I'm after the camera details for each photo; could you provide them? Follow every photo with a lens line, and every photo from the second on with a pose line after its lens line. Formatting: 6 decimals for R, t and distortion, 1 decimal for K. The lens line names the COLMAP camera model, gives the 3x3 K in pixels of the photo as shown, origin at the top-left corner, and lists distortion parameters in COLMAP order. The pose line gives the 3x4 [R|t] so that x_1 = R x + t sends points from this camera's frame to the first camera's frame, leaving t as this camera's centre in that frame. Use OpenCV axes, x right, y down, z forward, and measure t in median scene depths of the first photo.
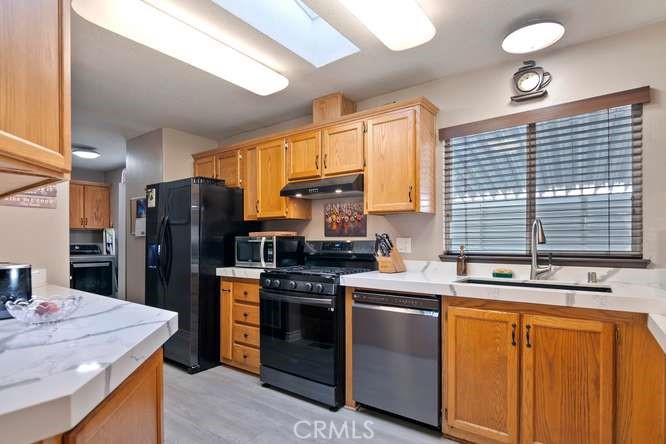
lens RADIAL K [[331.5, 0, 343.6], [0, 331.5, 241.6], [0, 0, 1]] dist [-0.004077, -0.002148]
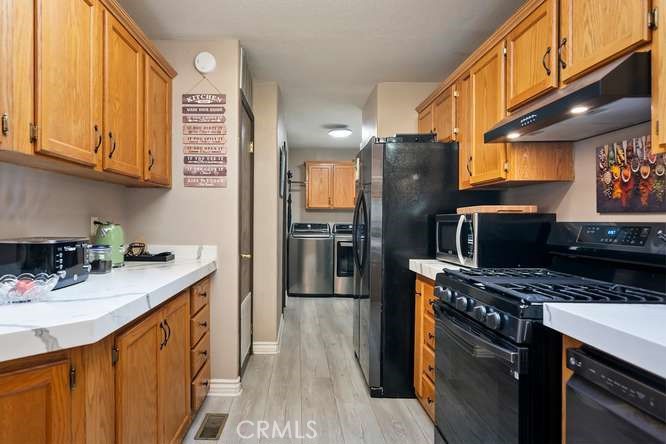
lens RADIAL K [[387.9, 0, 306.4], [0, 387.9, 220.3], [0, 0, 1]] dist [-0.000707, -0.002605]
pose [[0.575949, 0.005956, -0.817464, 0.167065], [-0.010914, 0.999940, -0.000404, -0.000488], [0.817413, 0.009155, 0.575980, 0.343825]]
